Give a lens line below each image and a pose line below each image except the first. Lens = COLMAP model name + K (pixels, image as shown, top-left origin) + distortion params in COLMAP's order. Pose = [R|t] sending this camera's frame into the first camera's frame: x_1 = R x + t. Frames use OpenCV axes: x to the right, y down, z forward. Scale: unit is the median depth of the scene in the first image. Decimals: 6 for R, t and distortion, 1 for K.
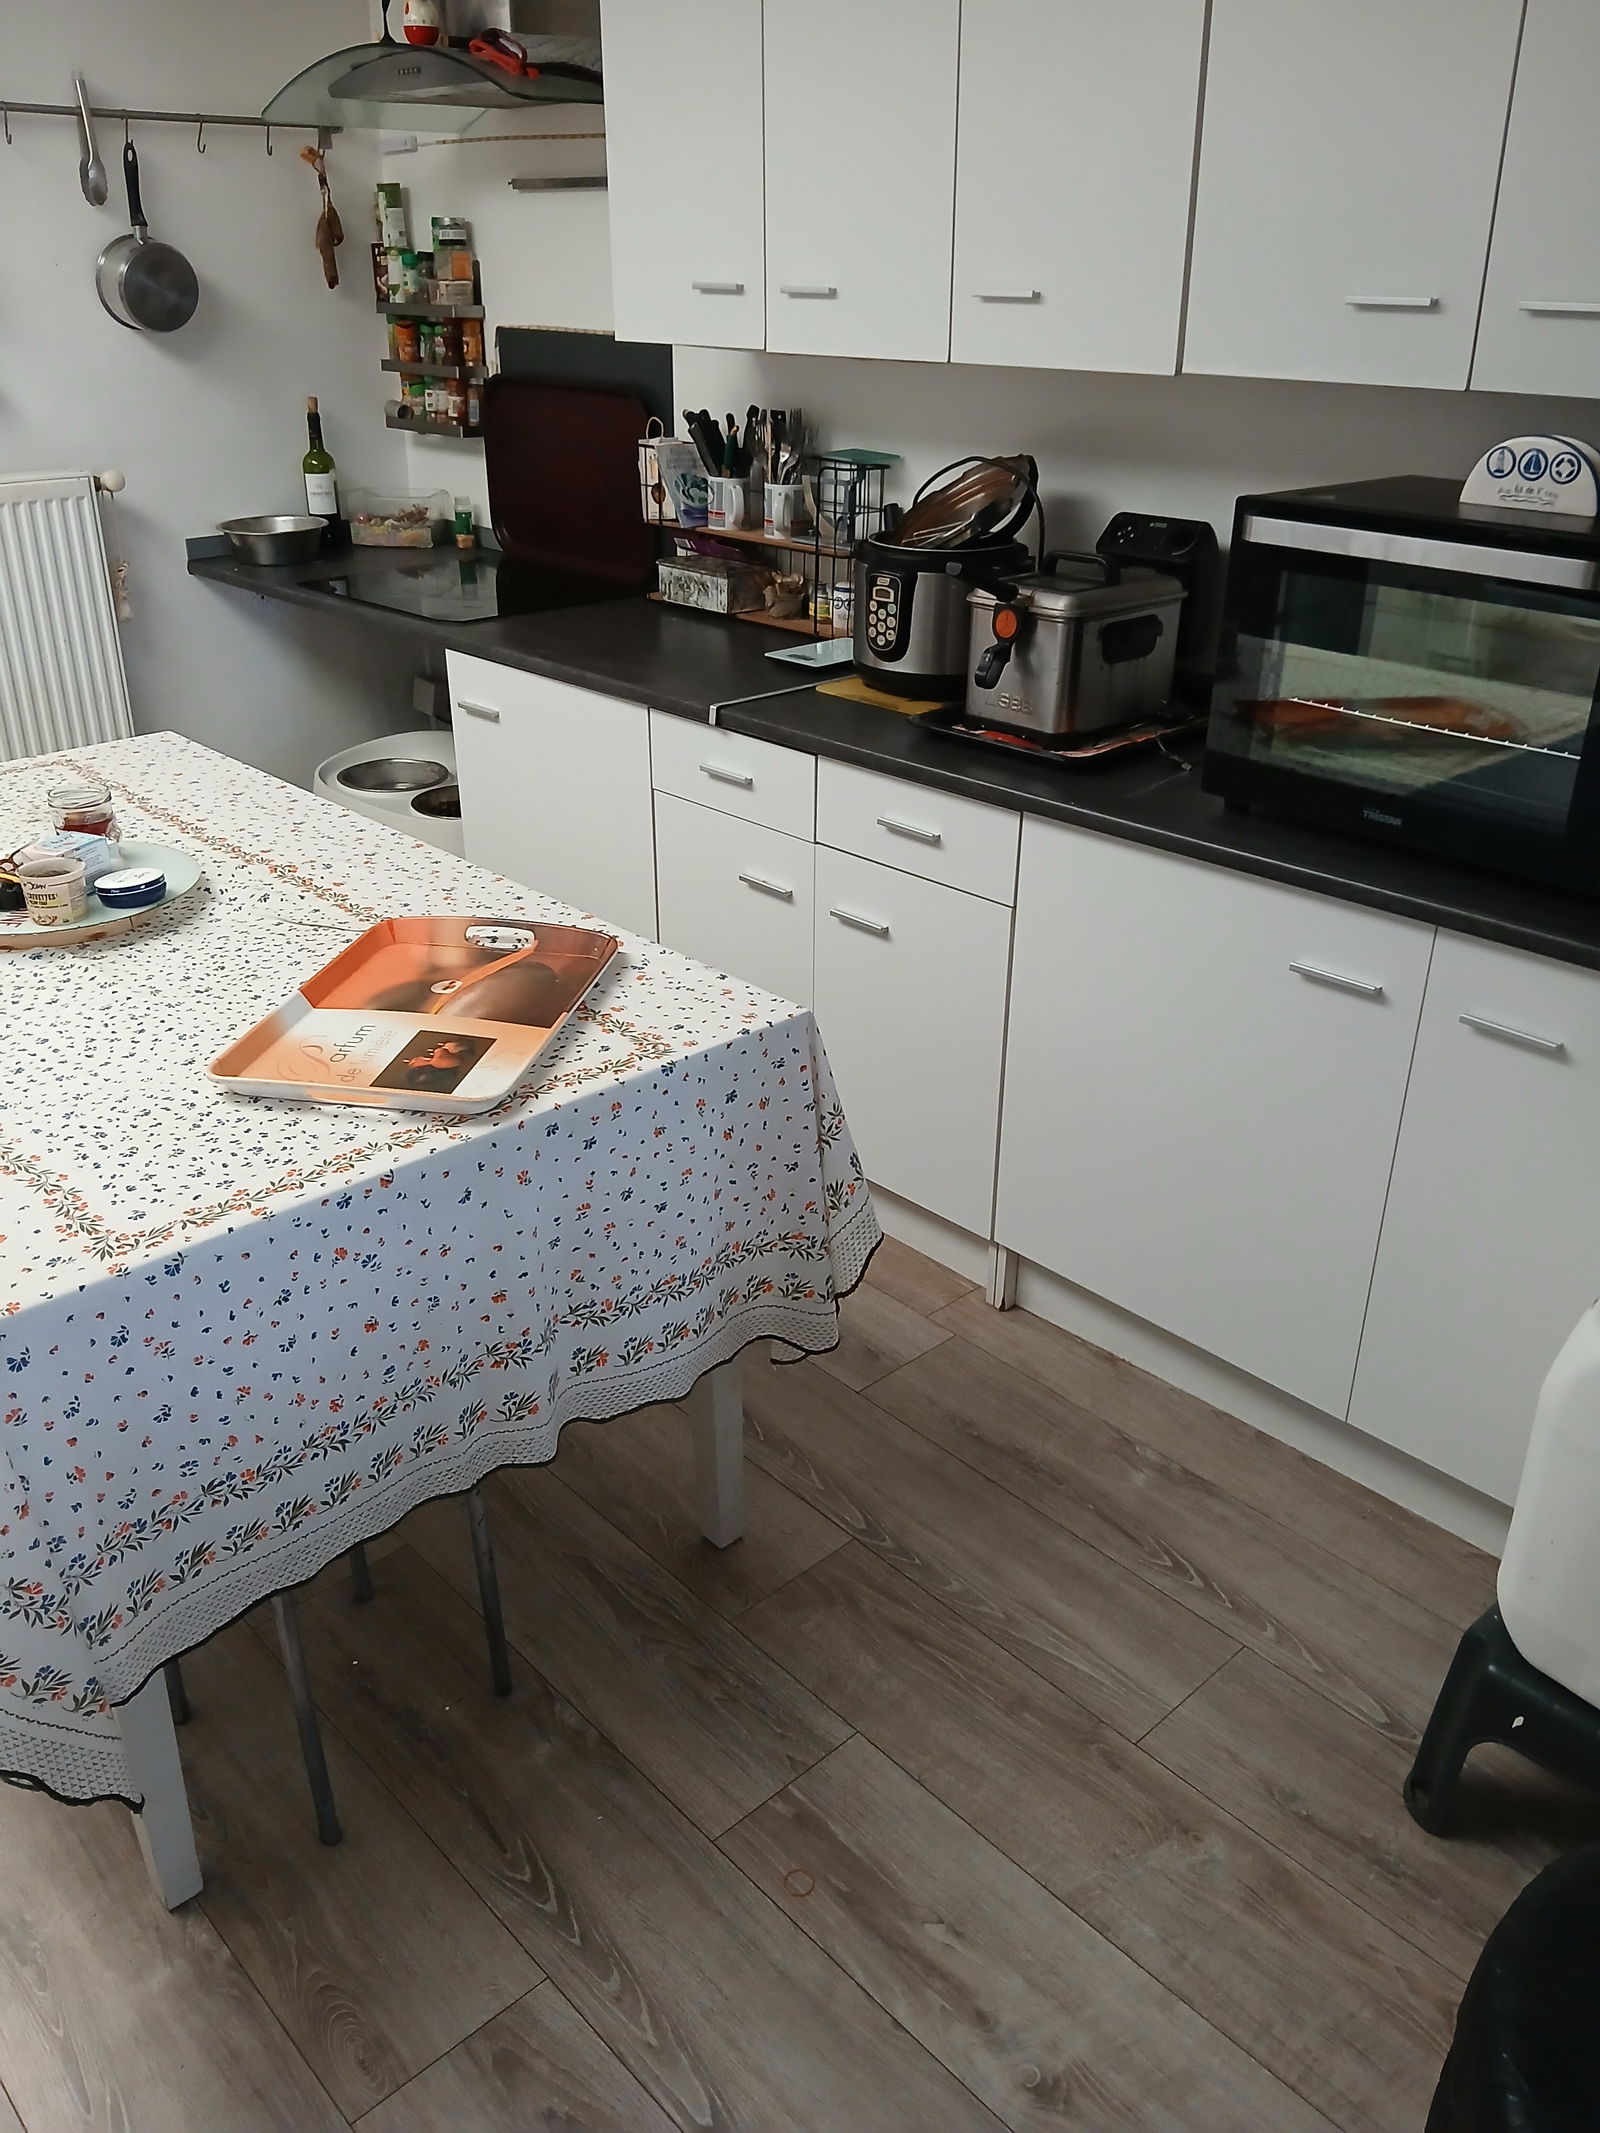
lens RADIAL K [[1675.2, 0, 800.8], [0, 1675.2, 1025.6], [0, 0, 1]] dist [0.042241, -0.144495]
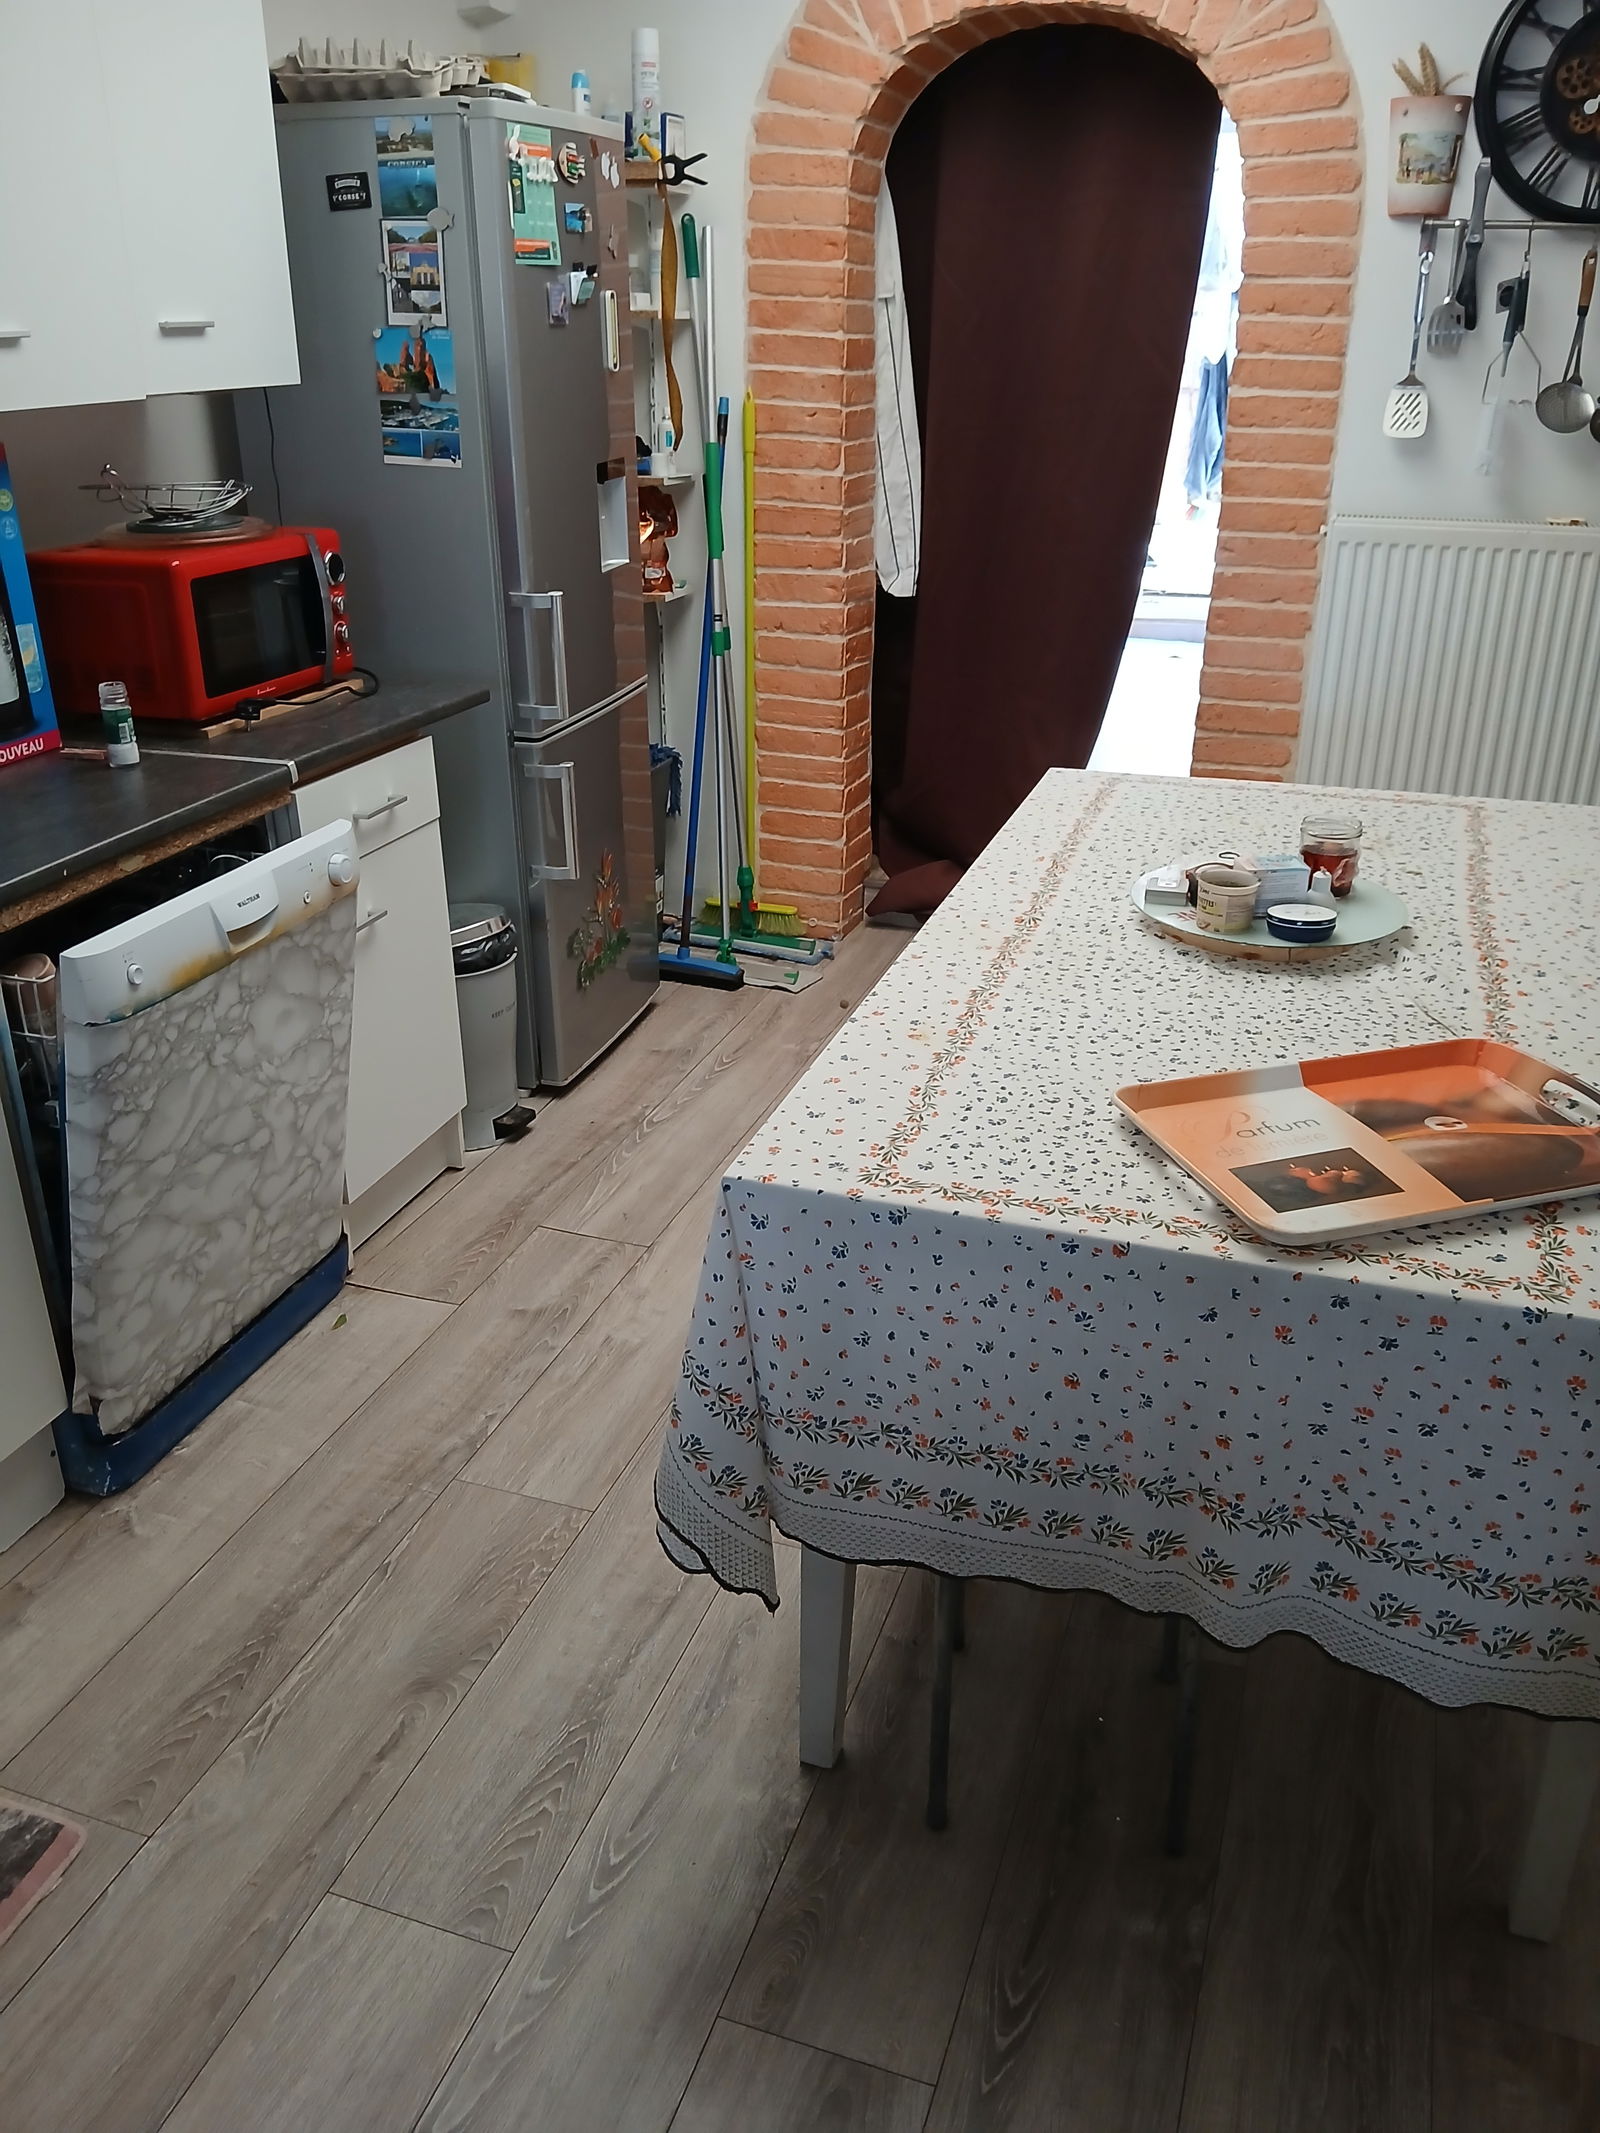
lens RADIAL K [[1675.2, 0, 800.8], [0, 1675.2, 1025.6], [0, 0, 1]] dist [0.042241, -0.144495]
pose [[0.448350, 0.336730, -0.828007, 0.365285], [-0.359998, 0.915904, 0.177544, -0.112159], [0.818159, 0.218479, 0.531868, 0.283423]]
